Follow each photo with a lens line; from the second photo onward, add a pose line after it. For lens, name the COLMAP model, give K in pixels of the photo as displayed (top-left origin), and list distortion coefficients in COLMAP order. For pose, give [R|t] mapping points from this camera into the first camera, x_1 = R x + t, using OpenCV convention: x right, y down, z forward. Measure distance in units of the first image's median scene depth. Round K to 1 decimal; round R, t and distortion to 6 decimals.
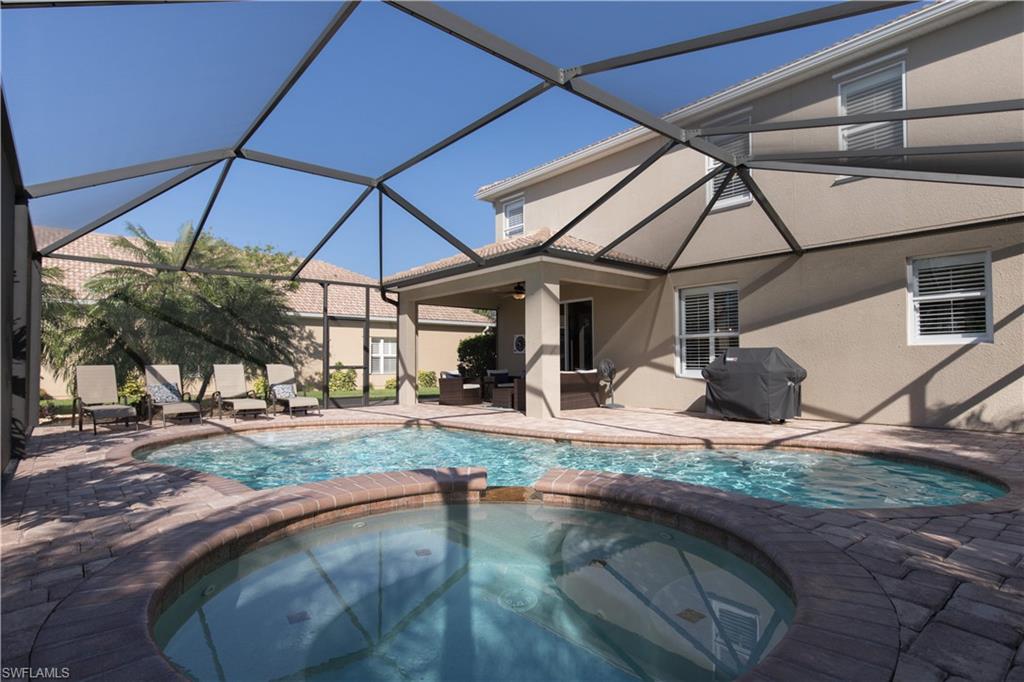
lens RADIAL K [[547.6, 0, 512.2], [0, 547.6, 346.8], [0, 0, 1]] dist [-0.001282, -0.000193]
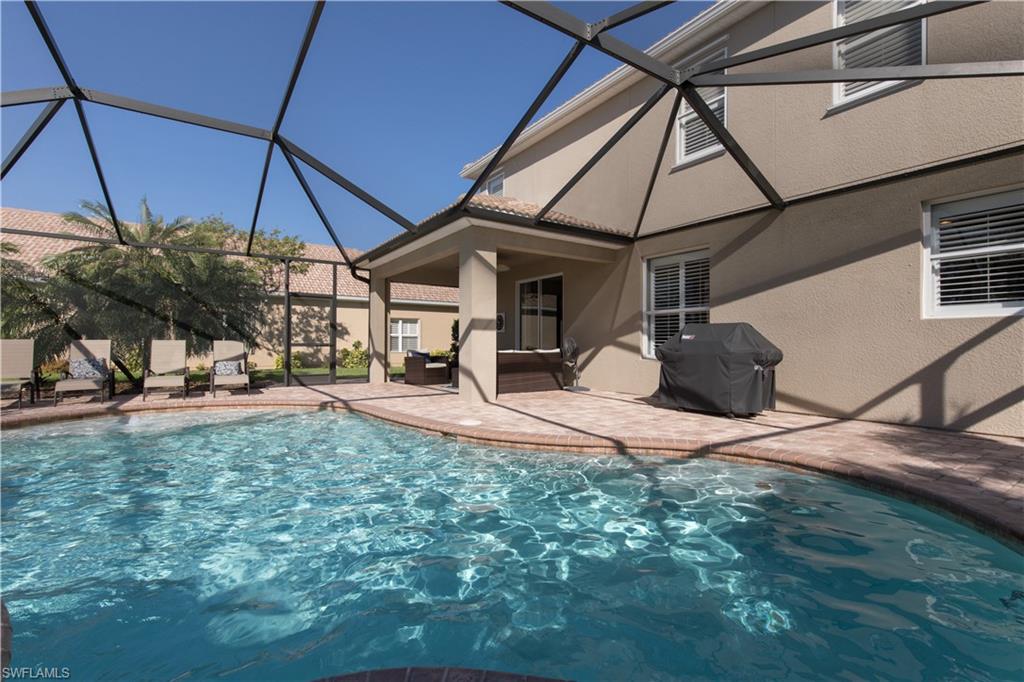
lens RADIAL K [[470.0, 0, 511.2], [0, 470.0, 340.4], [0, 0, 1]] dist [0.002631, -0.000331]
pose [[0.993224, 0.006205, -0.116053, 0.201473], [-0.003734, 0.999762, 0.021495, 0.012778], [0.116158, -0.020916, 0.993010, 0.245929]]
